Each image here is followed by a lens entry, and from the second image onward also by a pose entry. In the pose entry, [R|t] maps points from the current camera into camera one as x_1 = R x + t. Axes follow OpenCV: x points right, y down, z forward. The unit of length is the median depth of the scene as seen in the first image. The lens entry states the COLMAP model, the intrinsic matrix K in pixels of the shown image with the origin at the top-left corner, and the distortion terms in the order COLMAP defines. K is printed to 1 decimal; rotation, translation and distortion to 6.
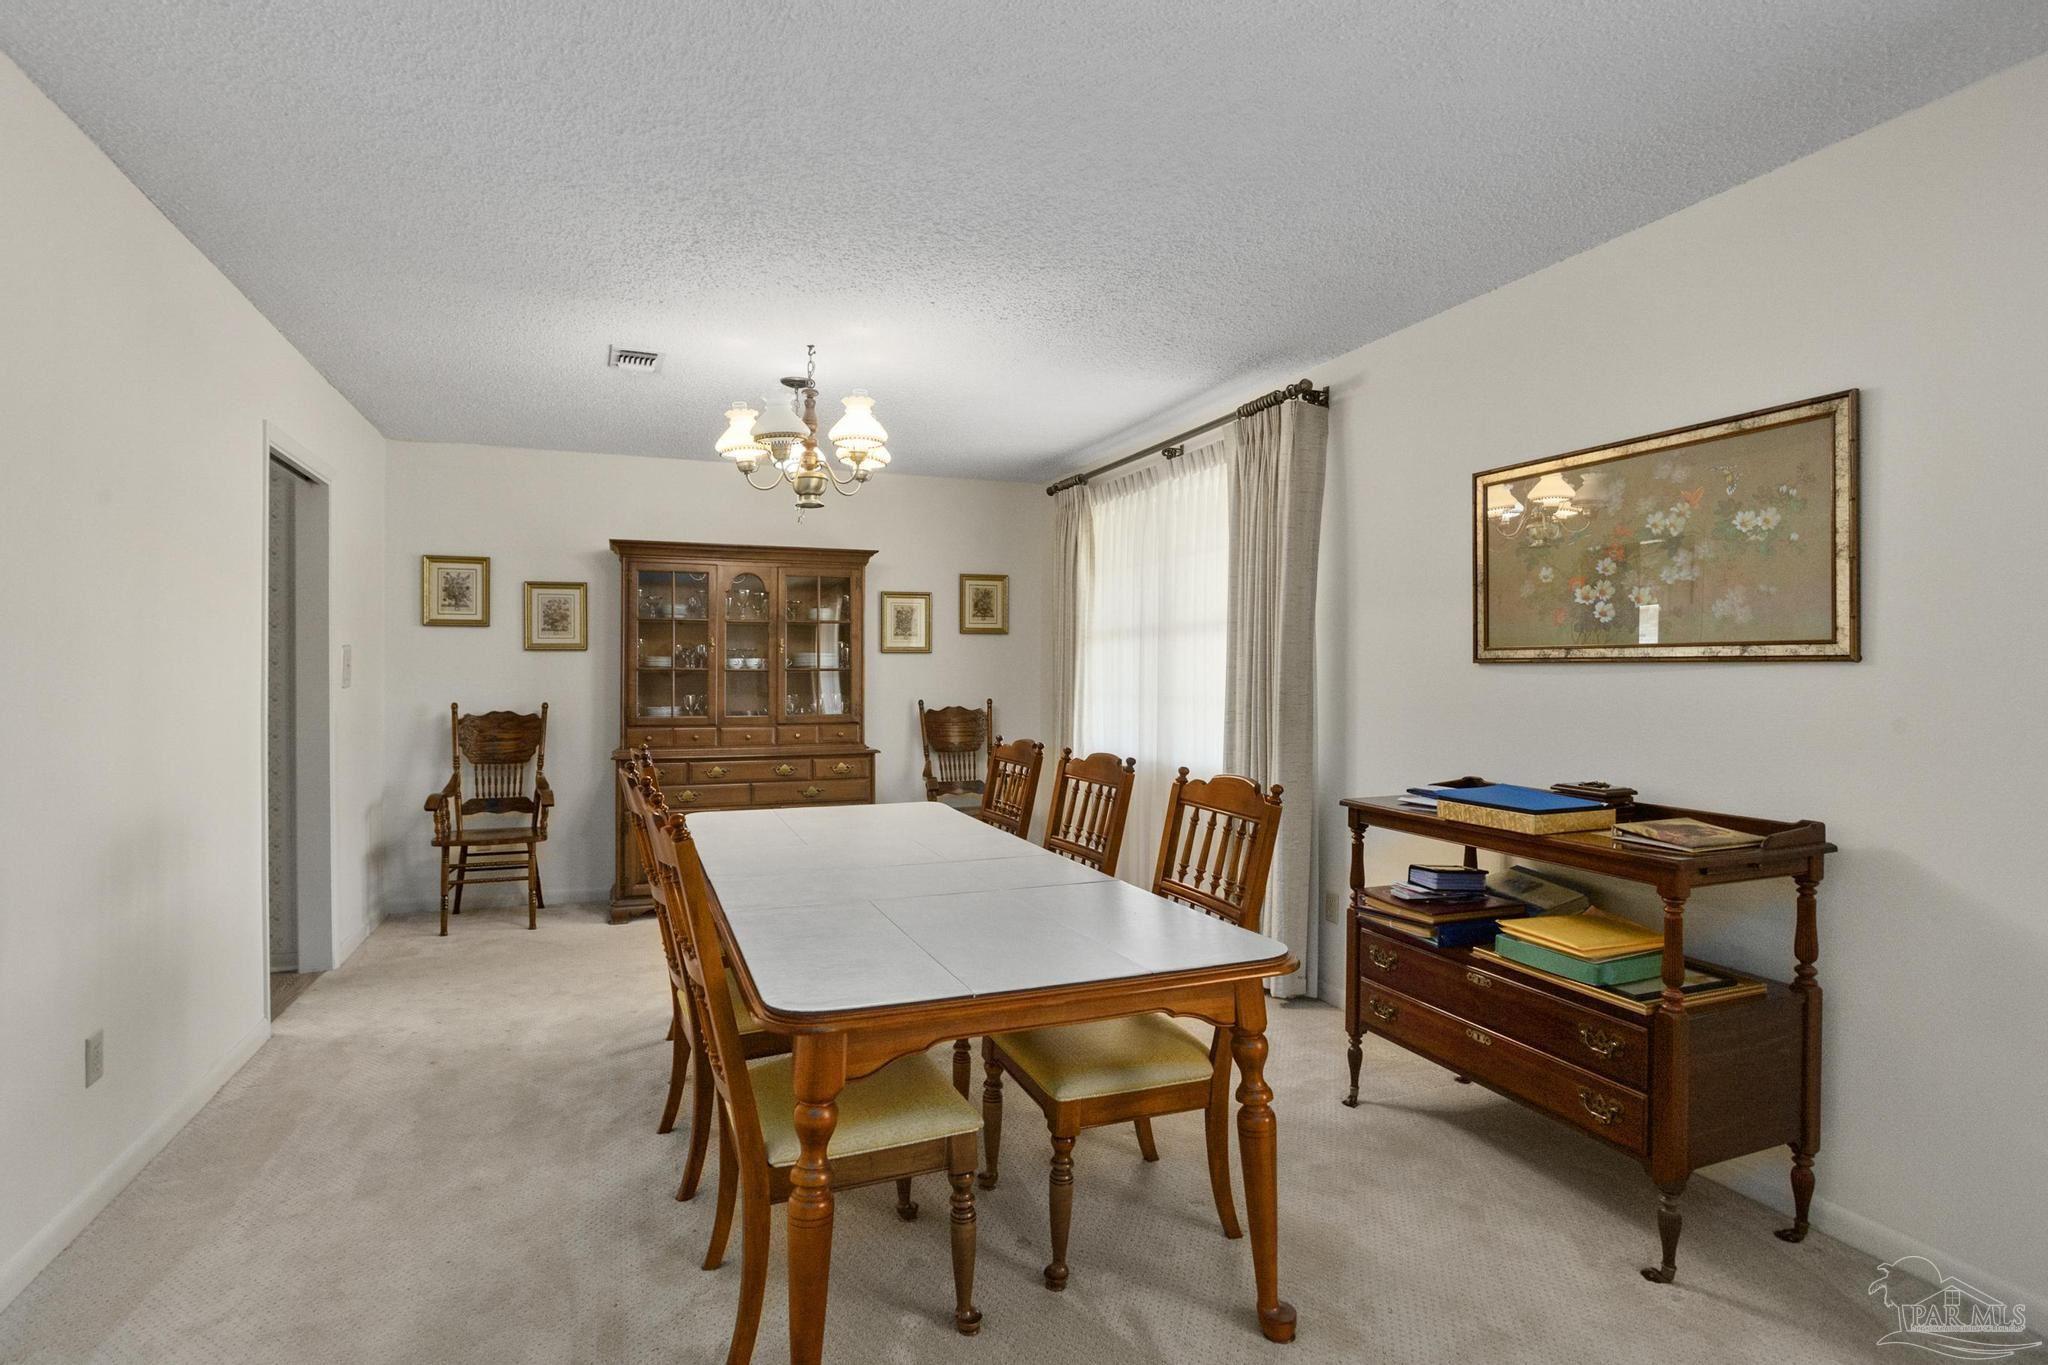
lens RADIAL K [[1004.9, 0, 1010.1], [0, 1004.9, 681.1], [0, 0, 1]] dist [-0.048647, 0.030177]
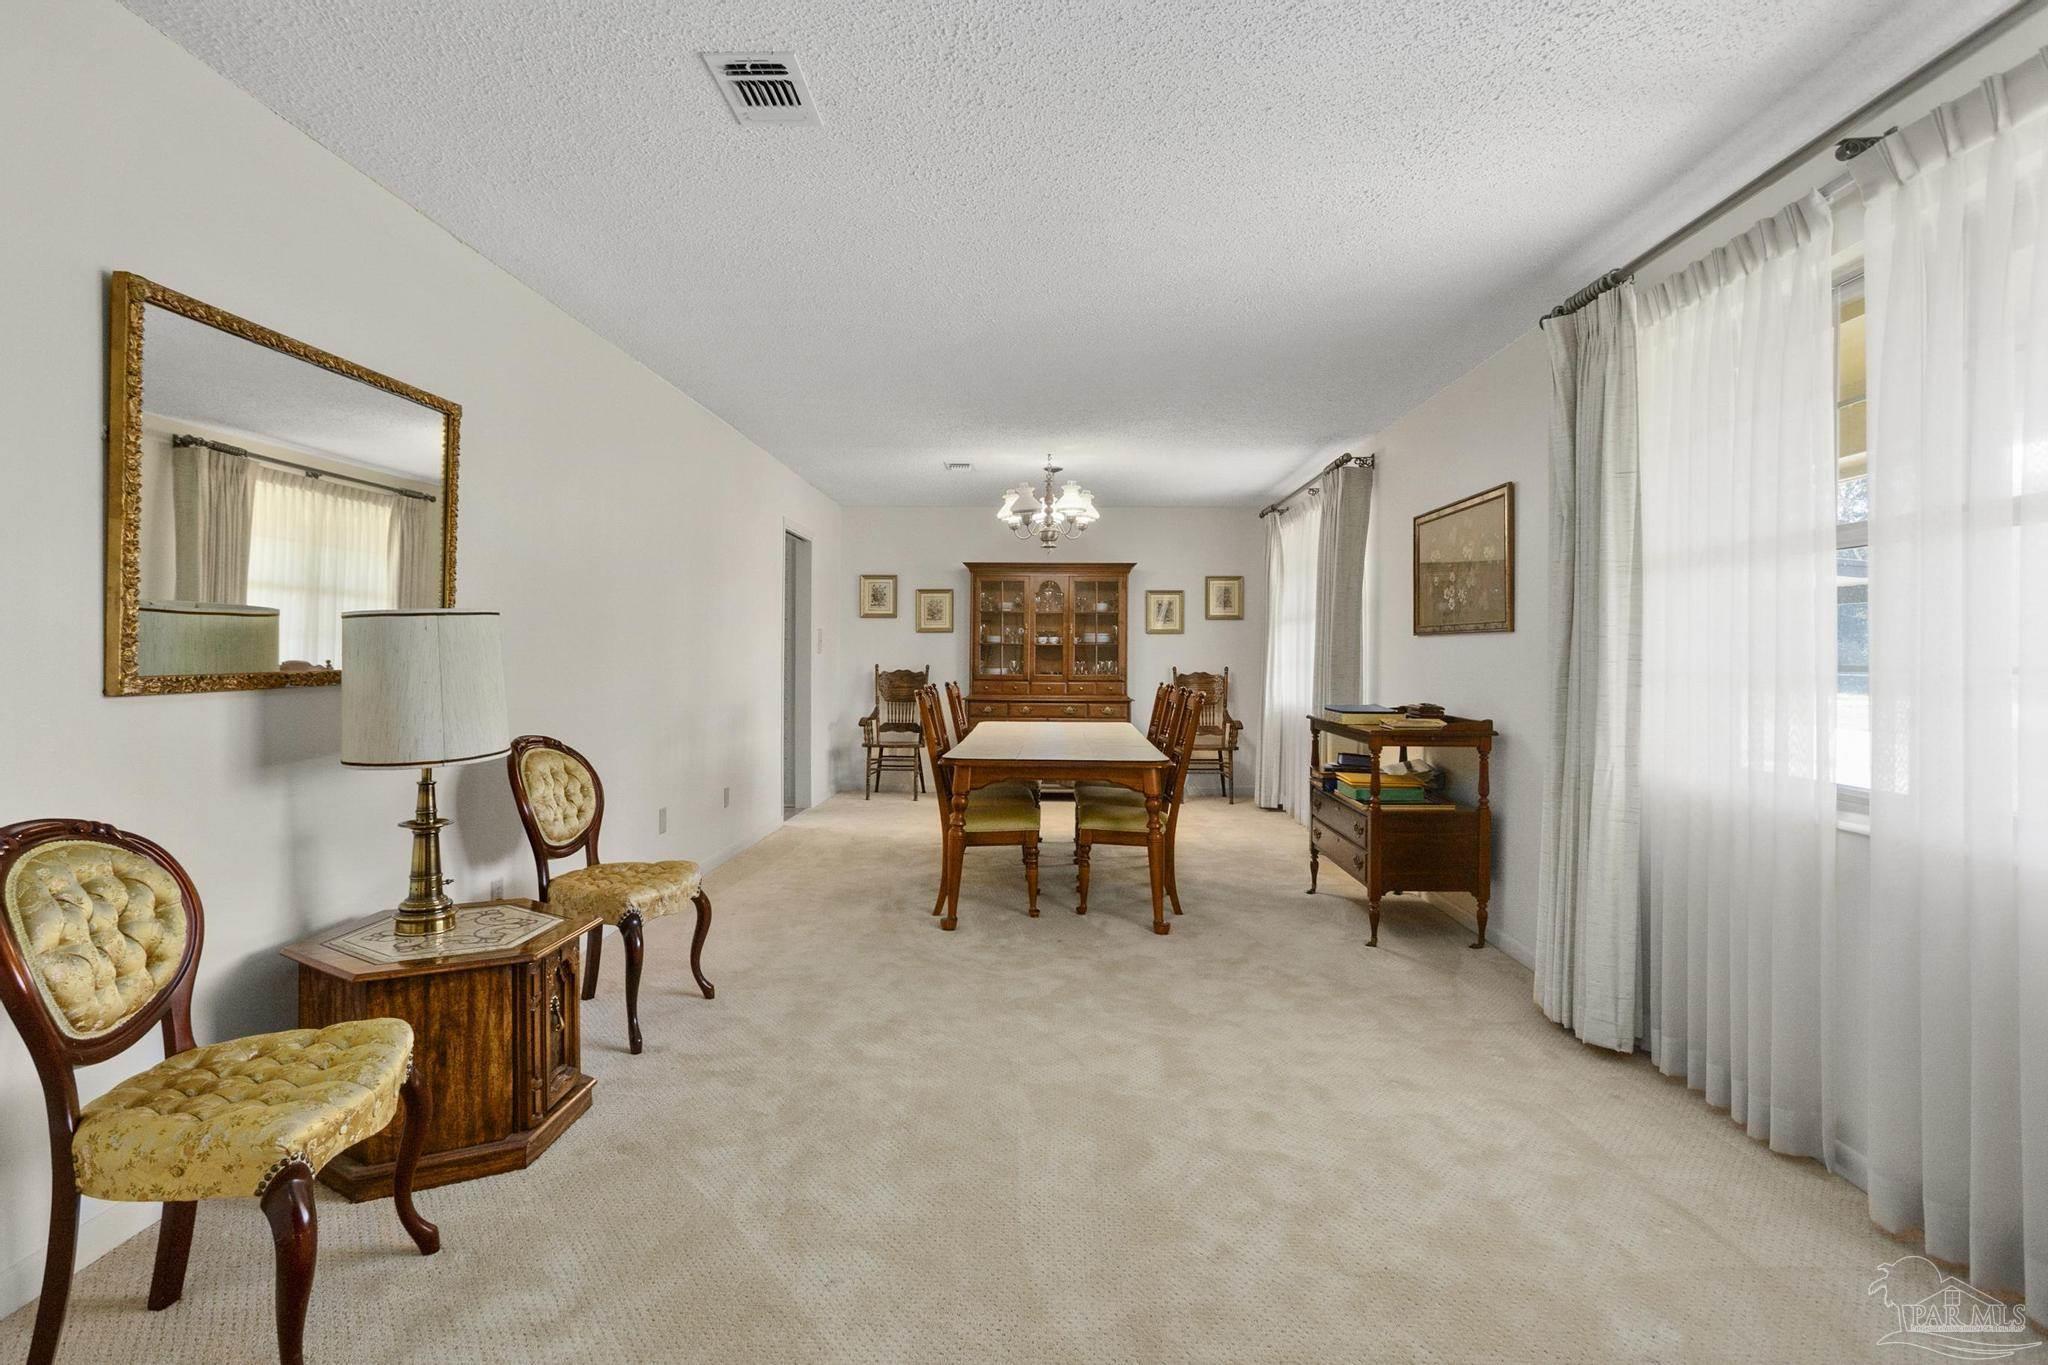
lens RADIAL K [[994.8, 0, 1028.2], [0, 994.8, 659.2], [0, 0, 1]] dist [-0.033294, -0.000022]
pose [[0.923431, 0.006556, -0.383708, 0.305015], [-0.009355, 0.999942, -0.005428, 0.020385], [0.383650, 0.008602, 0.923439, -0.427673]]
